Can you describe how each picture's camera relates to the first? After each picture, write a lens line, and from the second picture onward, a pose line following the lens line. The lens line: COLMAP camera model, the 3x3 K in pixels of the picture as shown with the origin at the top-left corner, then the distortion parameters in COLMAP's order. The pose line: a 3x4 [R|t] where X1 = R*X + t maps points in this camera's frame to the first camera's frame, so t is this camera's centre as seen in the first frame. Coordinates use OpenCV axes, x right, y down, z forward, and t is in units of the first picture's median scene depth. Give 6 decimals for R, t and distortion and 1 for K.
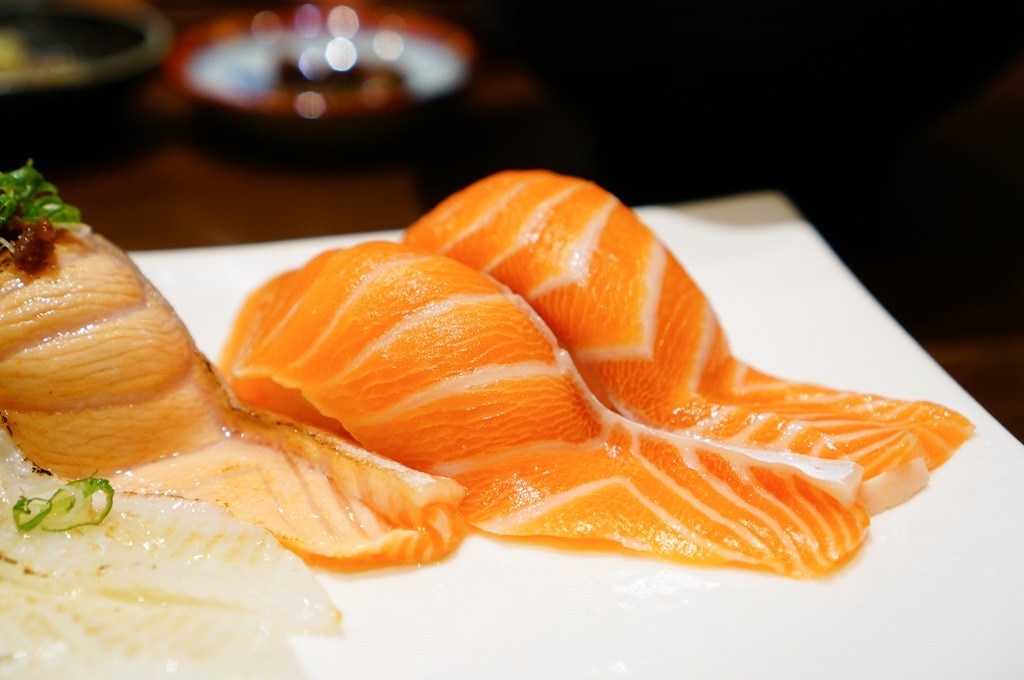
lens RADIAL K [[1592.1, 0, 495.0], [0, 1592.1, 333.8], [0, 0, 1]] dist [0.215328, 0.000000]
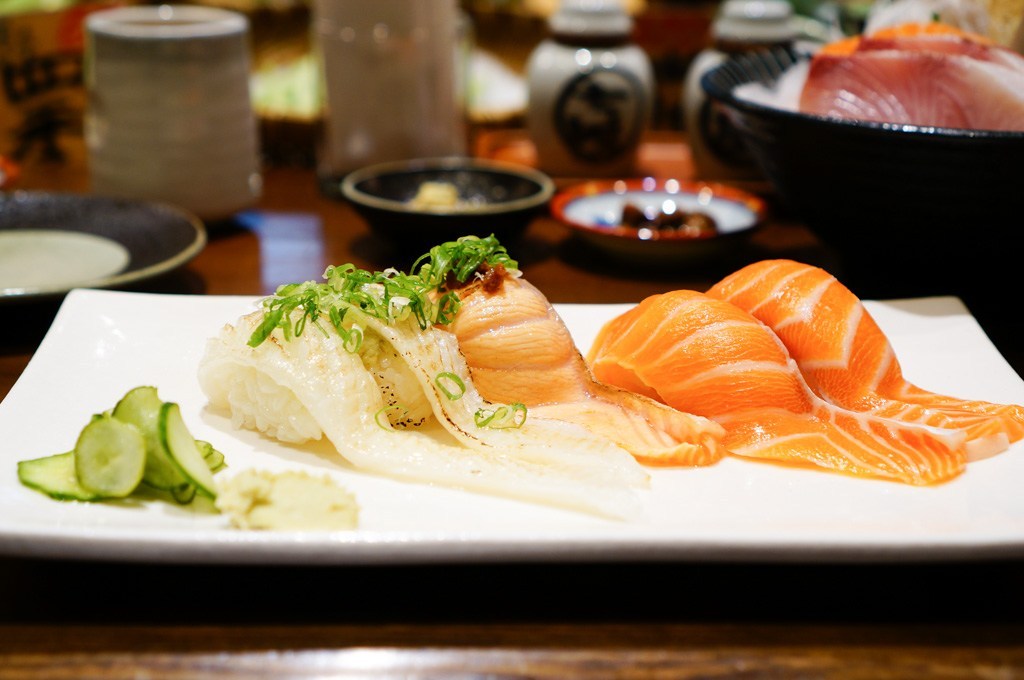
lens RADIAL K [[1592.1, 0, 529.4], [0, 1592.1, 346.1], [0, 0, 1]] dist [0.215328, 0.000000]
pose [[0.982749, 0.069462, -0.171405, 0.060104], [-0.089060, 0.989997, -0.109428, 0.209324], [0.162089, 0.122805, 0.979105, -0.704070]]
